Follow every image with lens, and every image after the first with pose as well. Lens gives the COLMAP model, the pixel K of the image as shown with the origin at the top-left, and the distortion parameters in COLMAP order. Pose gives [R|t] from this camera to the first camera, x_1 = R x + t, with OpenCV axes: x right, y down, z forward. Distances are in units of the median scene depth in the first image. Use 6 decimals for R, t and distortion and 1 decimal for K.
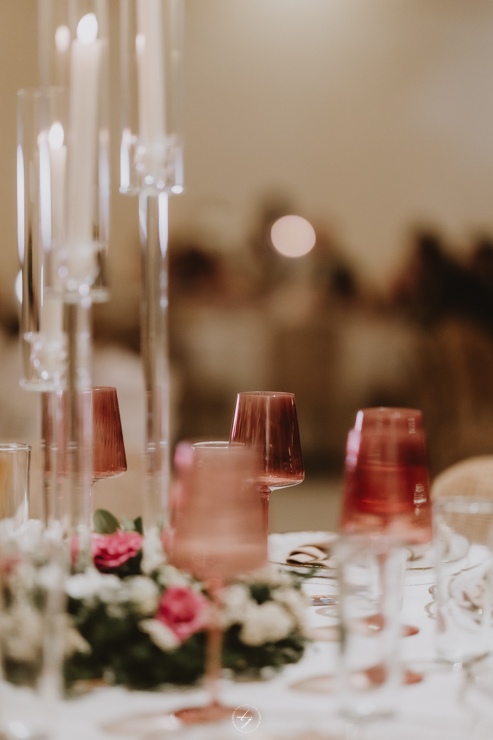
lens RADIAL K [[1848.5, 0, 246.5], [0, 1848.5, 370.0], [0, 0, 1]] dist [-0.039707, -0.314195]
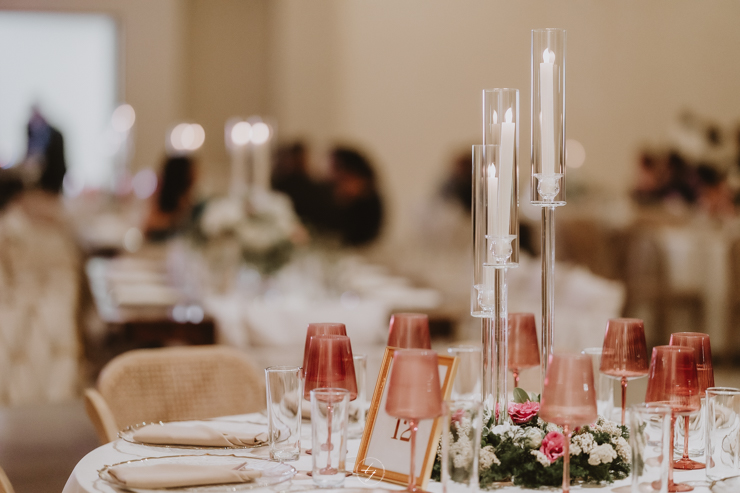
lens RADIAL K [[1835.9, 0, 370.0], [0, 1835.9, 246.5], [0, 0, 1]] dist [0.292526, -0.095003]
pose [[0.978119, 0.013129, -0.207630, 0.149549], [-0.014129, 0.999895, -0.003334, -0.050744], [0.207564, 0.006195, 0.978202, -0.742526]]
